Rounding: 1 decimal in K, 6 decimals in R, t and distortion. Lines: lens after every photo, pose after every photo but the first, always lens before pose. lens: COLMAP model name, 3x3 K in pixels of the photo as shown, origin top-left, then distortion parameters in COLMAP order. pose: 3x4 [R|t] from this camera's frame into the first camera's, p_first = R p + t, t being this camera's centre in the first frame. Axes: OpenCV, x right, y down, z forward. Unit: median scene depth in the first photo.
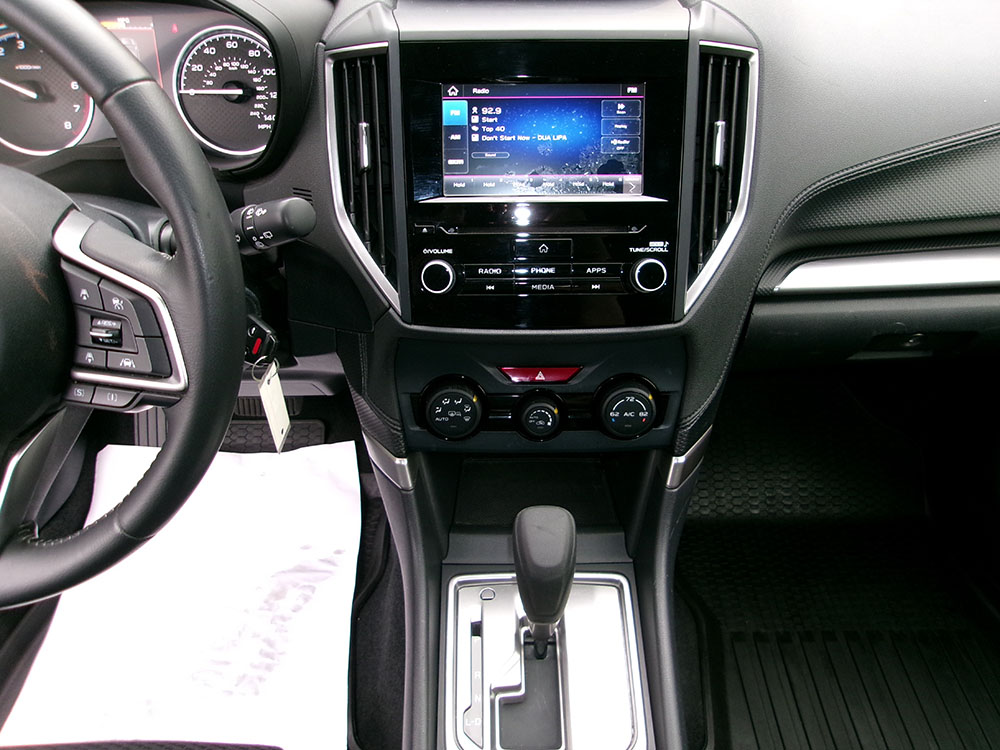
lens RADIAL K [[769.0, 0, 508.4], [0, 769.0, 375.6], [0, 0, 1]] dist [-0.028038, 0.057322]
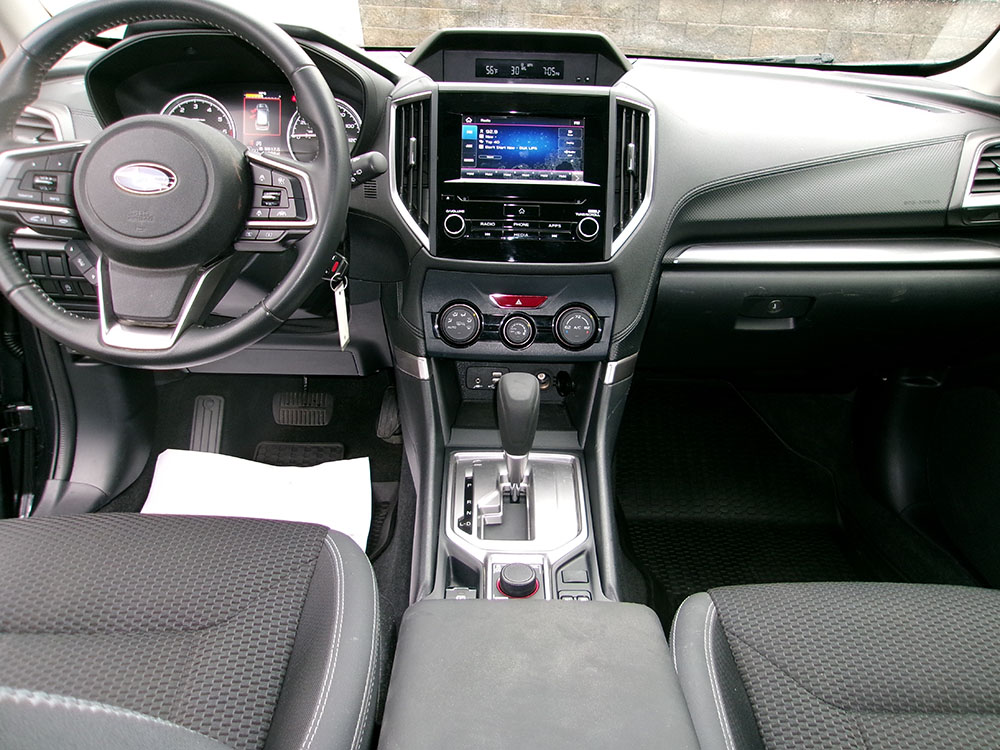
lens RADIAL K [[769.0, 0, 508.4], [0, 769.0, 375.6], [0, 0, 1]] dist [-0.028038, 0.057322]
pose [[0.999588, 0.027390, 0.008554, 0.013954], [-0.024251, 0.965732, -0.258406, 0.576654], [-0.015339, 0.258093, 0.965998, -0.451354]]
